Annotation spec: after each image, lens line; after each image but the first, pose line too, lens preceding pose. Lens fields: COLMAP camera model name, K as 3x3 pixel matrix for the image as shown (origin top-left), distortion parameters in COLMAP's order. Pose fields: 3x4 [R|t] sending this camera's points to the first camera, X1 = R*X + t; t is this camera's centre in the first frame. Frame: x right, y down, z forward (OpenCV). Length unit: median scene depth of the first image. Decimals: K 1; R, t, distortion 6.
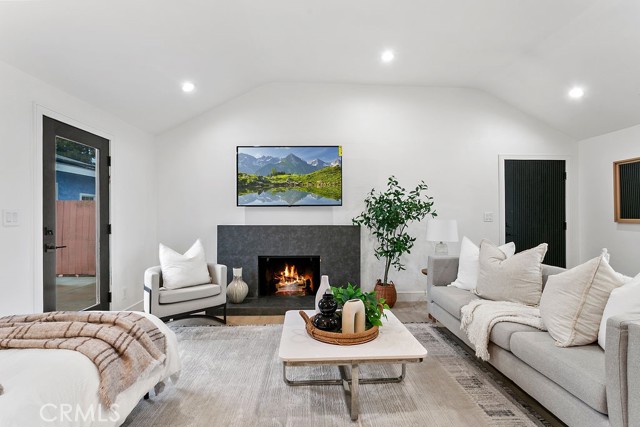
lens RADIAL K [[304.9, 0, 320.0], [0, 304.9, 225.9], [0, 0, 1]] dist [-0.000960, -0.000250]
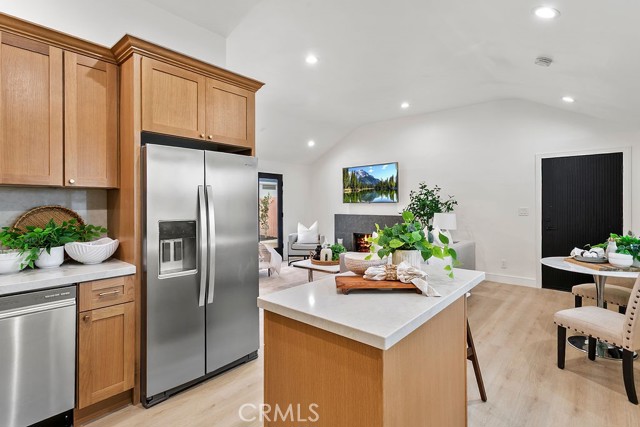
lens RADIAL K [[328.2, 0, 320.0], [0, 328.2, 213.5], [0, 0, 1]] dist [-0.001195, -0.000038]
pose [[0.720599, 0.019729, -0.693072, 0.904628], [-0.018433, 0.999787, 0.009295, -0.020018], [0.693108, 0.006077, 0.720809, -0.411460]]
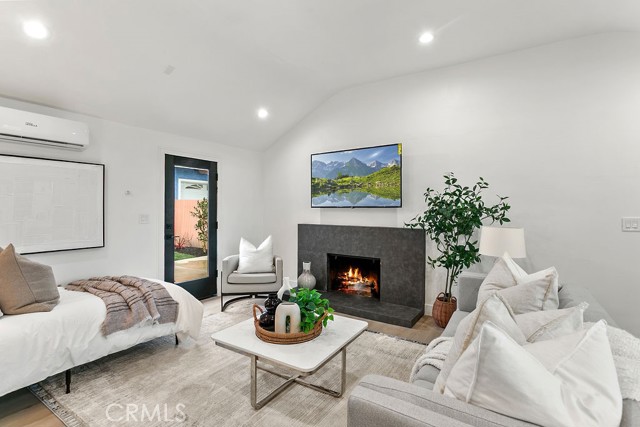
lens RADIAL K [[313.6, 0, 321.7], [0, 313.6, 210.5], [0, 0, 1]] dist [-0.000508, -0.000030]
pose [[0.811475, 0.009632, -0.584307, 0.433804], [-0.023109, 0.999611, -0.015616, -0.035248], [0.583929, 0.026175, 0.811382, 0.082206]]
